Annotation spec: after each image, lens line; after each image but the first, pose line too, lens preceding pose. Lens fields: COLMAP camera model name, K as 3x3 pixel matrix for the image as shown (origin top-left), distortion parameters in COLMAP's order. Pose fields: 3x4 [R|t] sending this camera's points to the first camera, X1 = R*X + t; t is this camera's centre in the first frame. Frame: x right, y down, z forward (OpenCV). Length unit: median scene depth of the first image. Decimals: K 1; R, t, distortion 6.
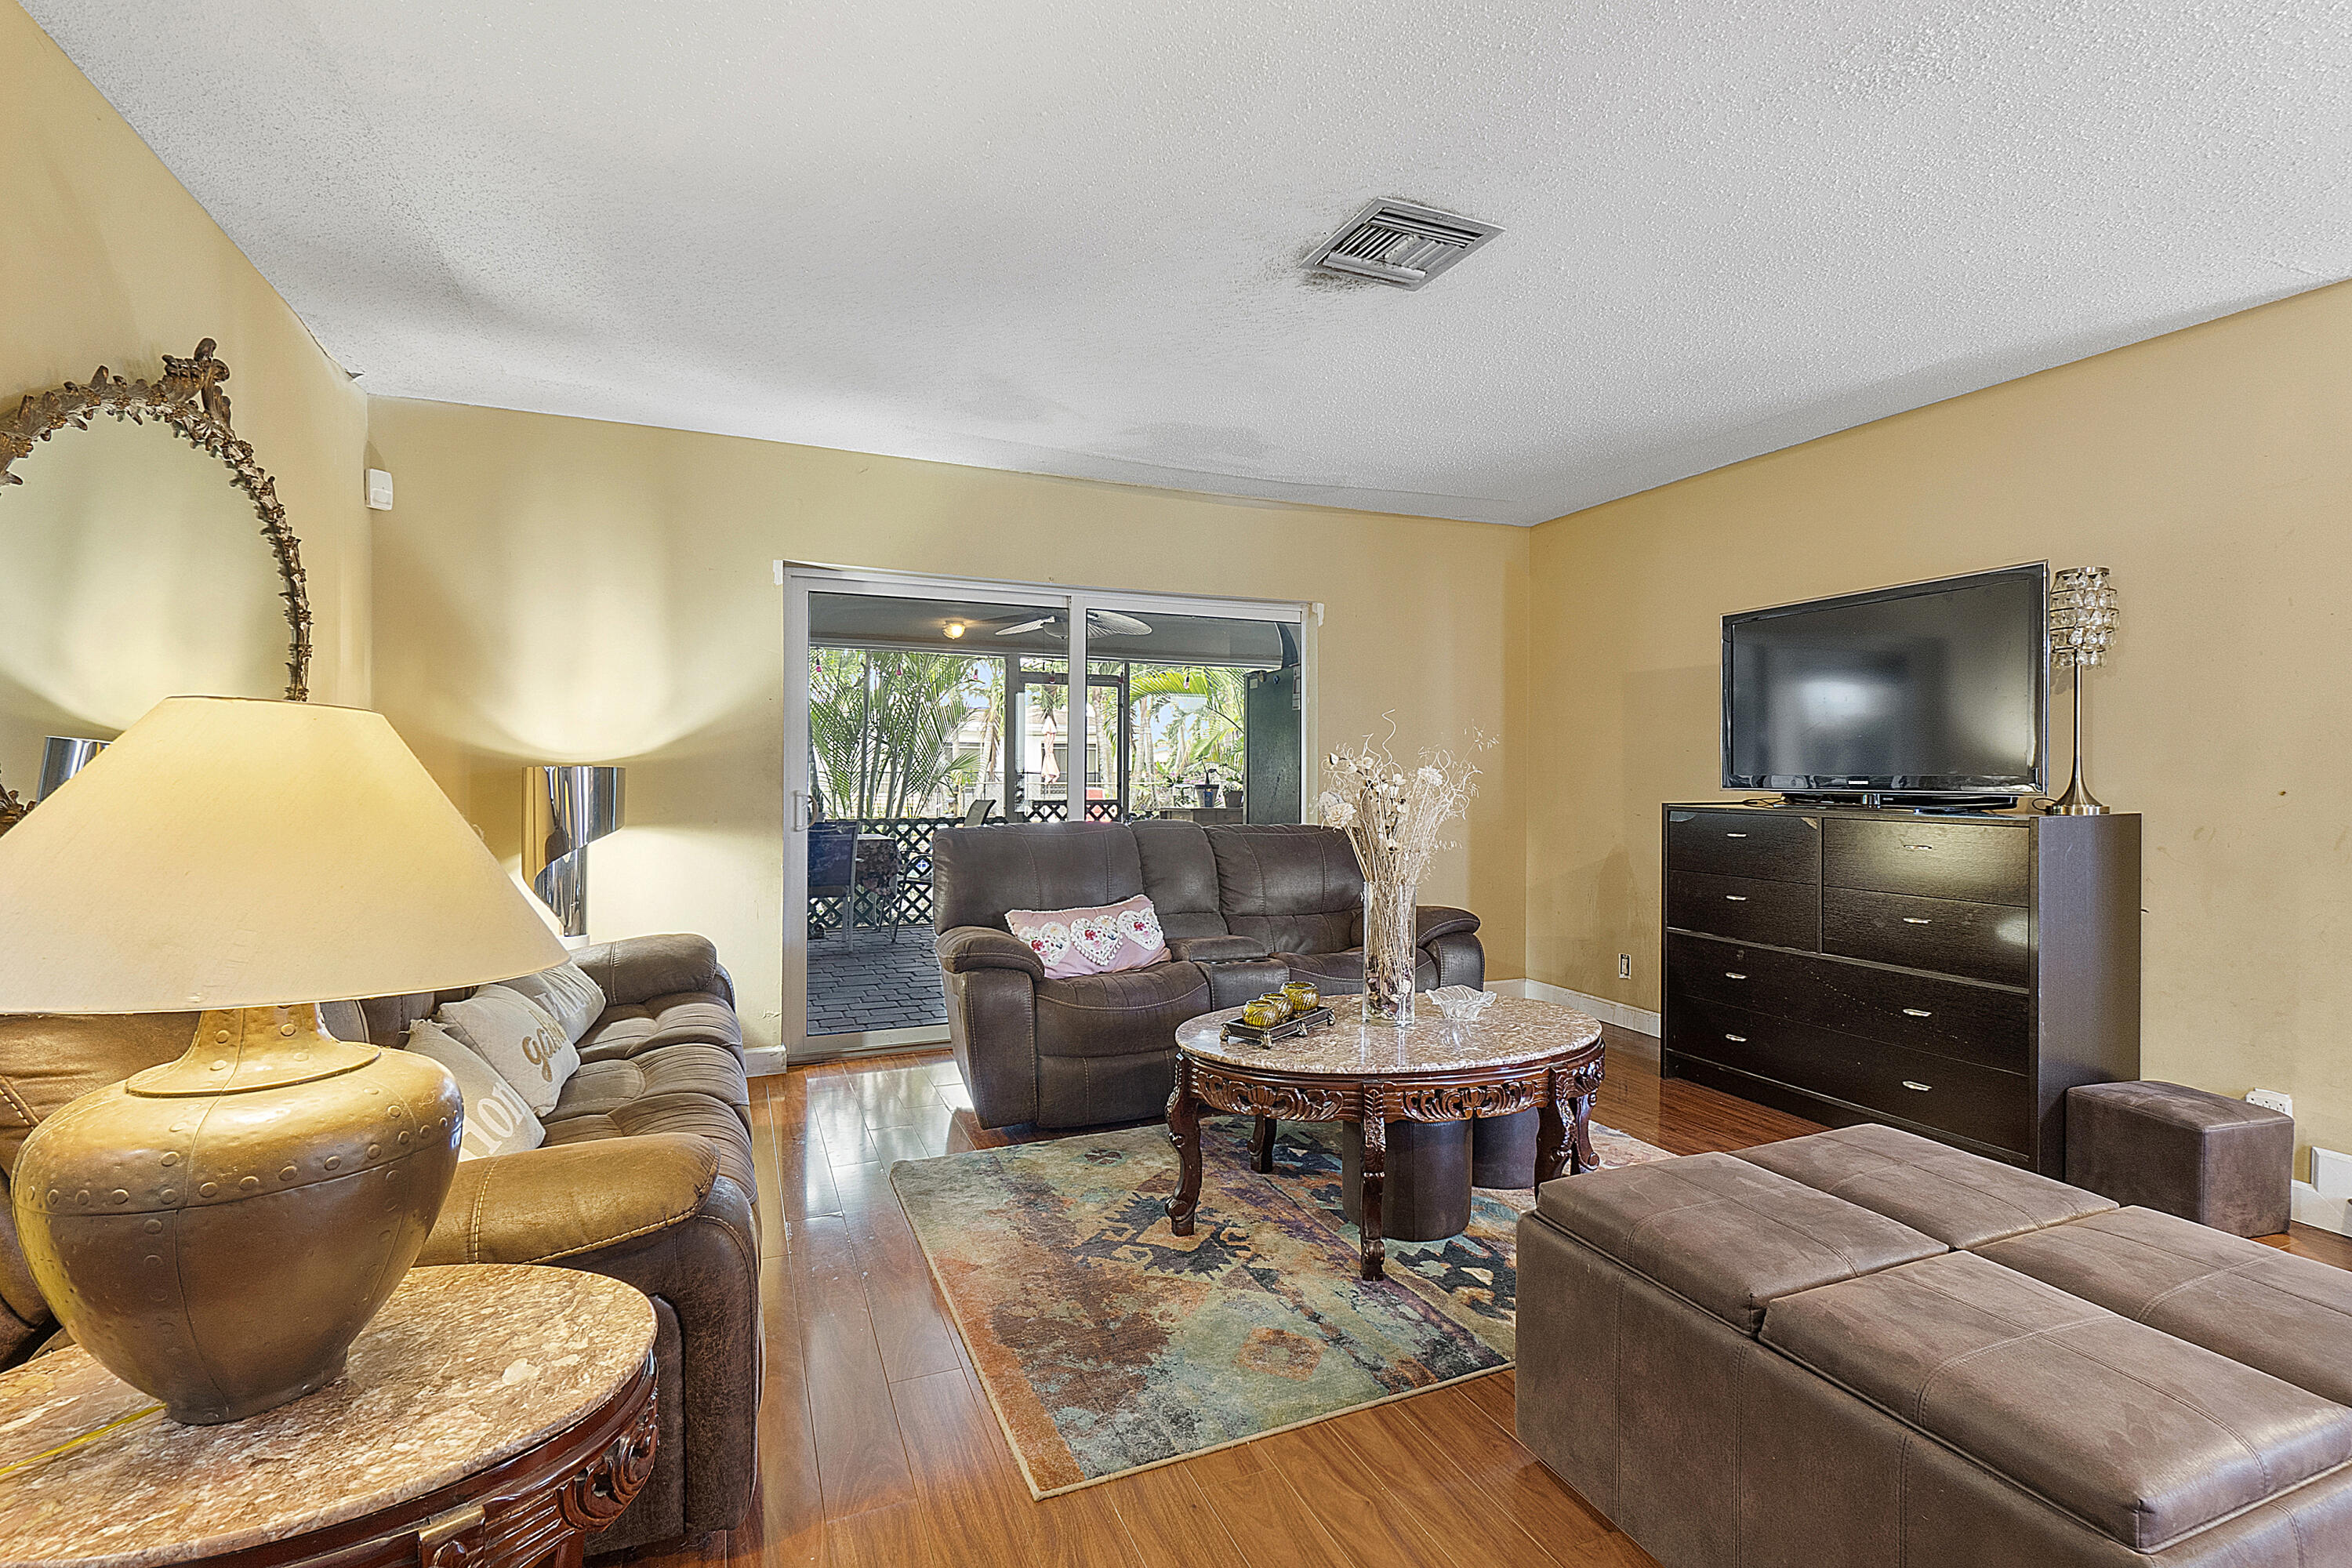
lens RADIAL K [[1025.5, 0, 1172.8], [0, 1025.5, 775.3], [0, 0, 1]] dist [-0.001936, 0.001305]
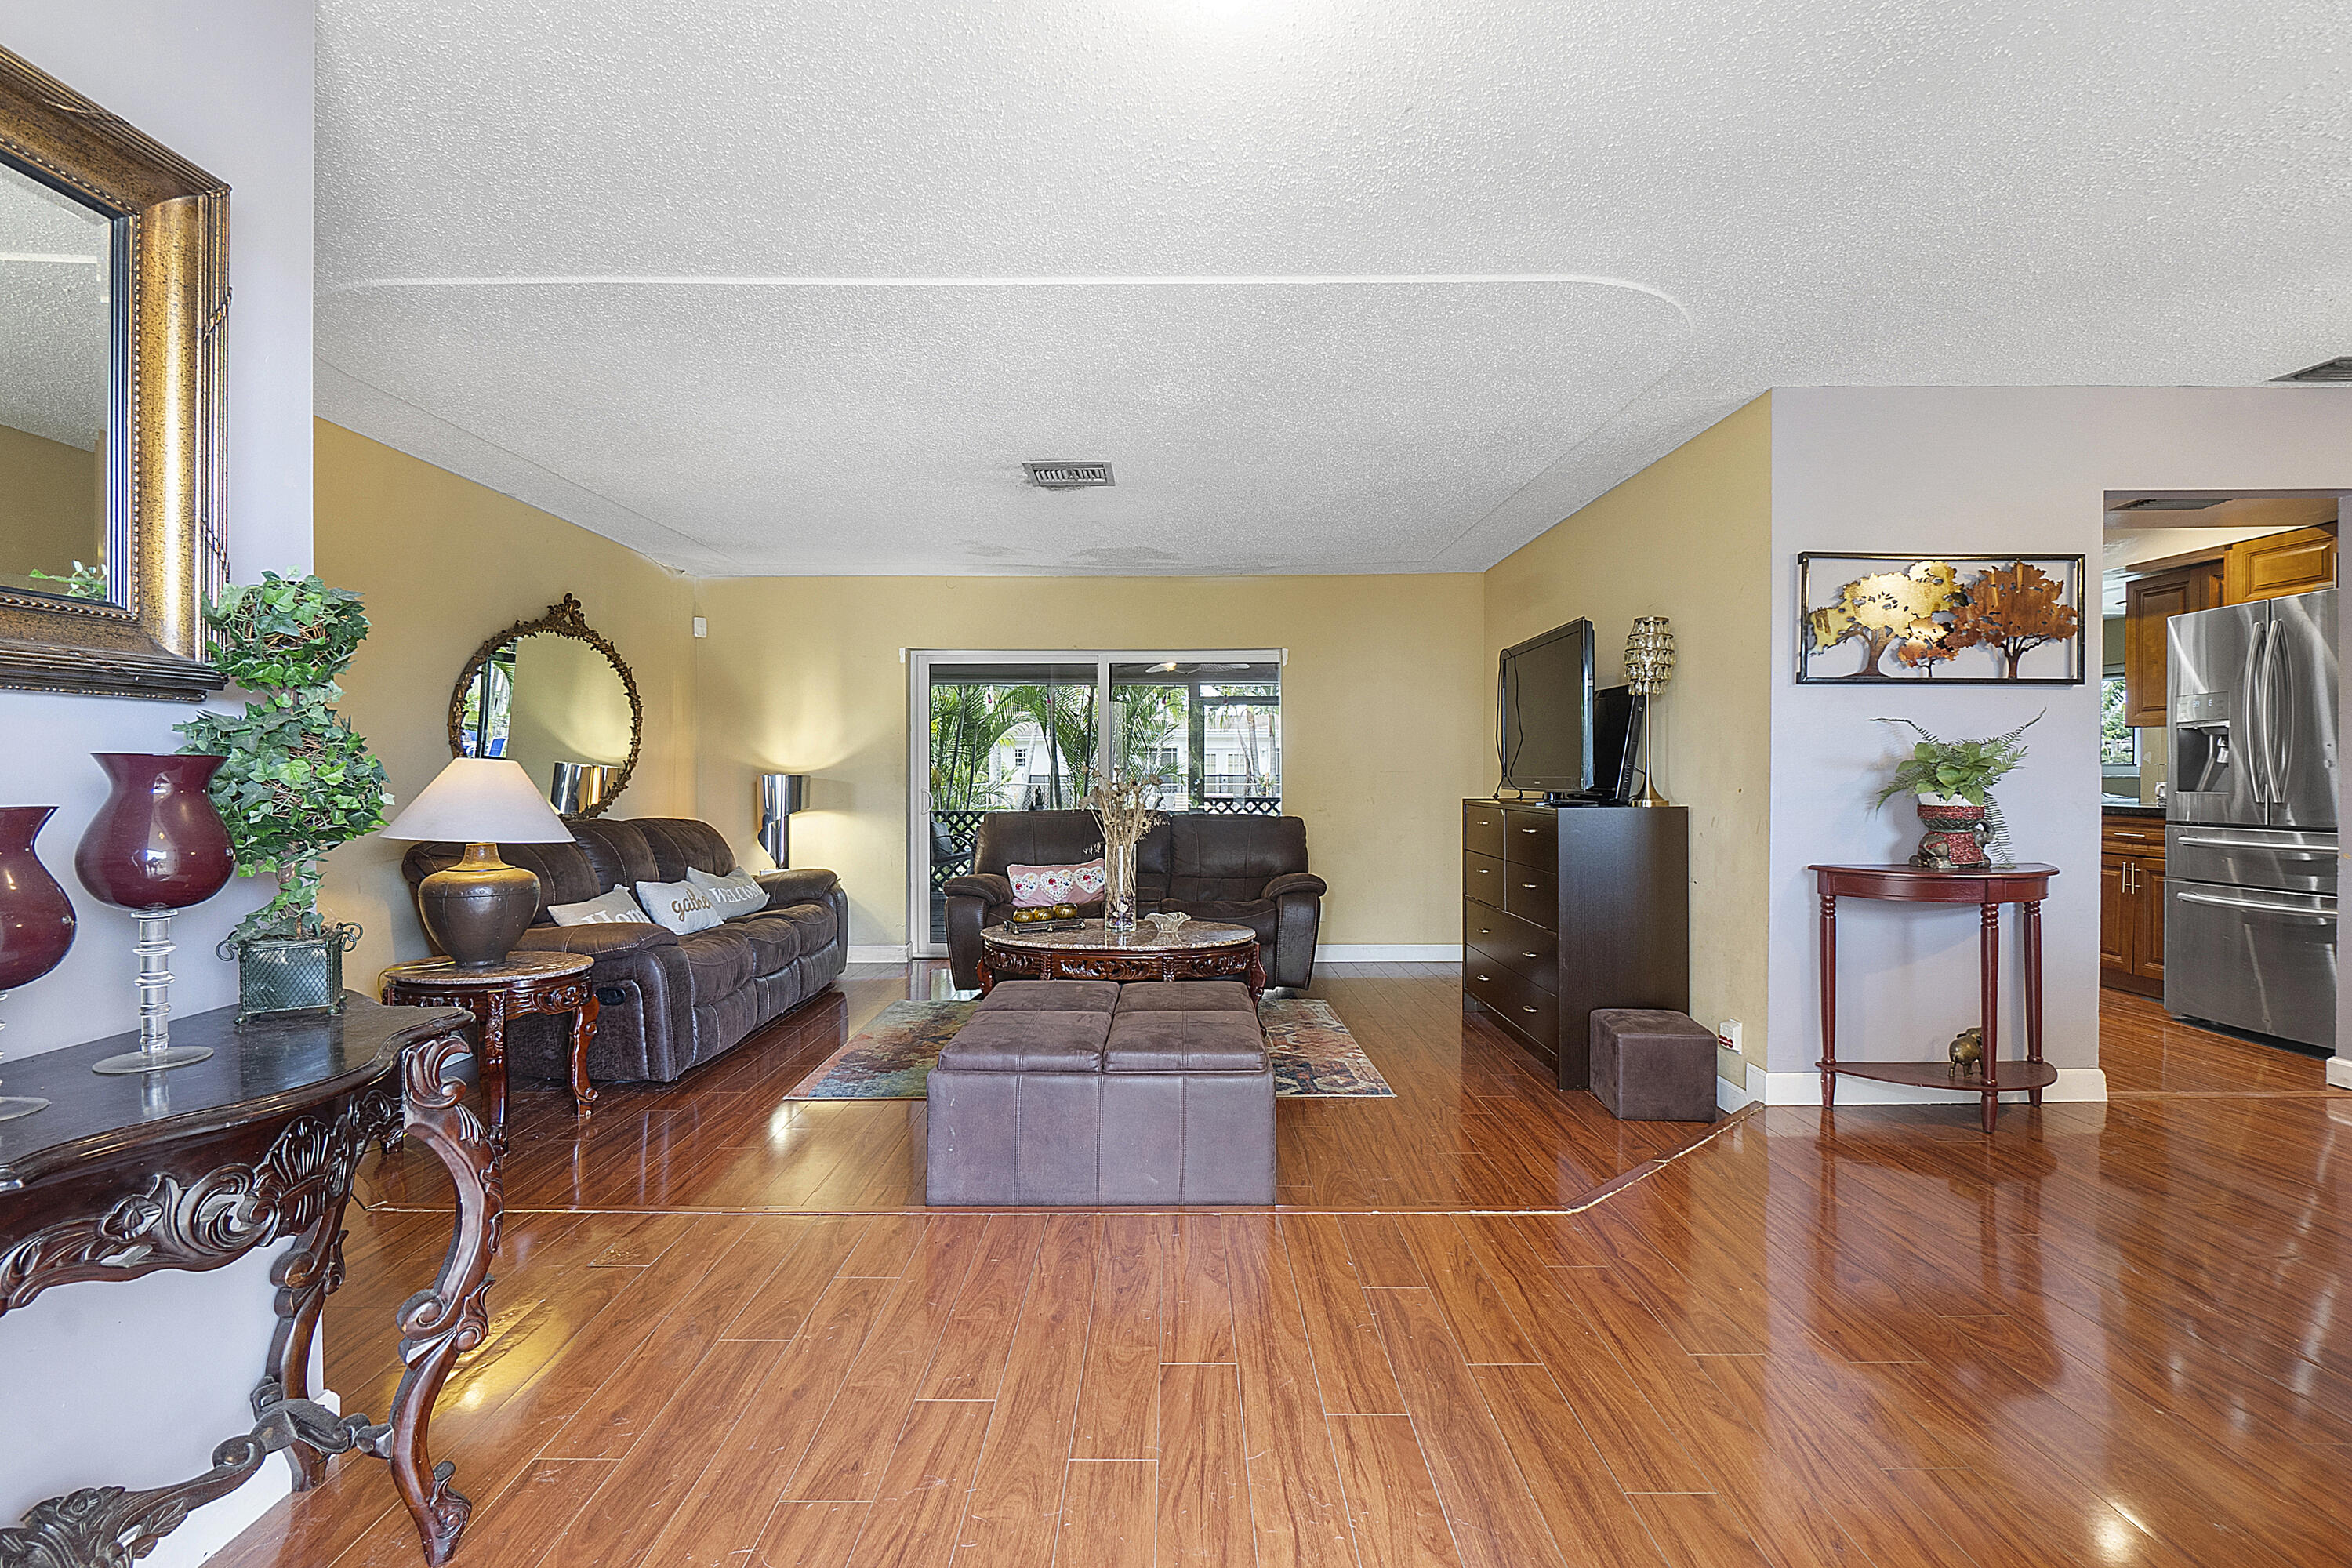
lens RADIAL K [[974.0, 0, 1183.0], [0, 974.0, 774.4], [0, 0, 1]] dist [-0.001907, 0.000314]
pose [[0.928073, -0.004594, -0.372370, 0.652279], [0.003642, 0.999988, -0.003259, -0.001408], [0.372380, 0.001669, 0.928079, -0.296165]]
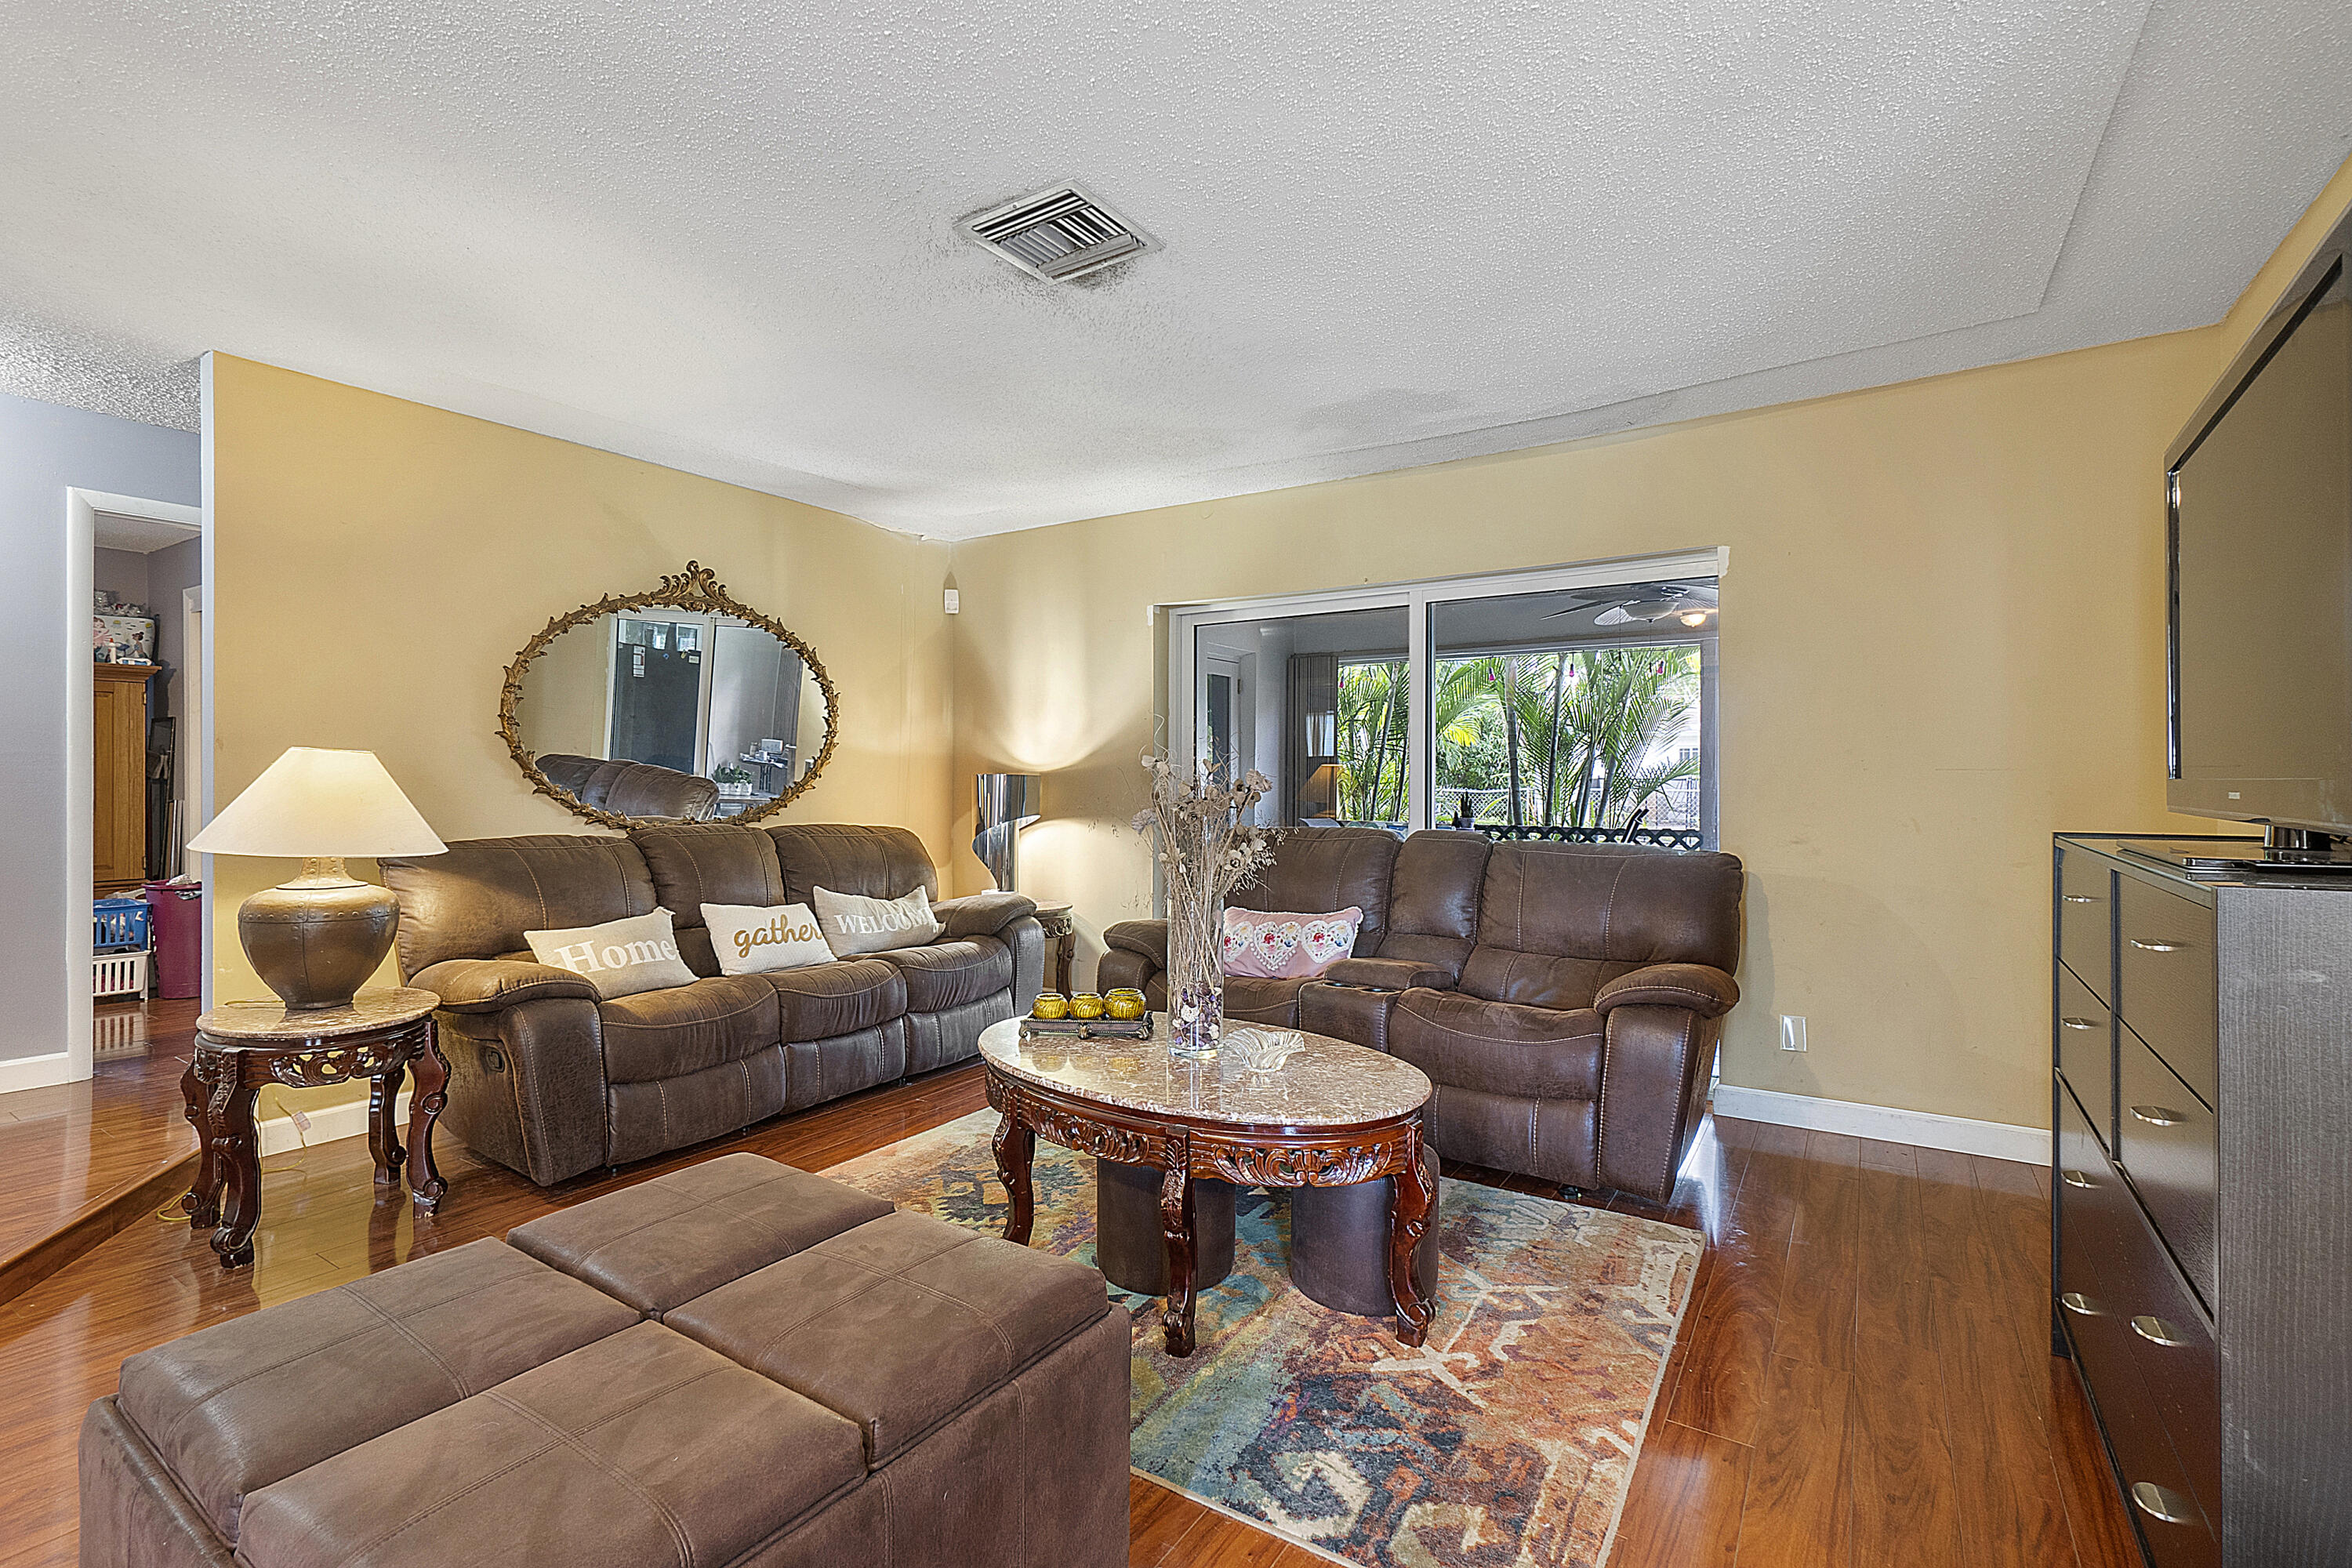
lens RADIAL K [[1043.2, 0, 1192.9], [0, 1043.2, 774.3], [0, 0, 1]] dist [-0.001171, 0.000120]
pose [[0.574251, -0.005676, -0.818660, 0.713215], [-0.001767, 0.999965, -0.008173, 0.002675], [0.818677, 0.006139, 0.574221, 0.348375]]
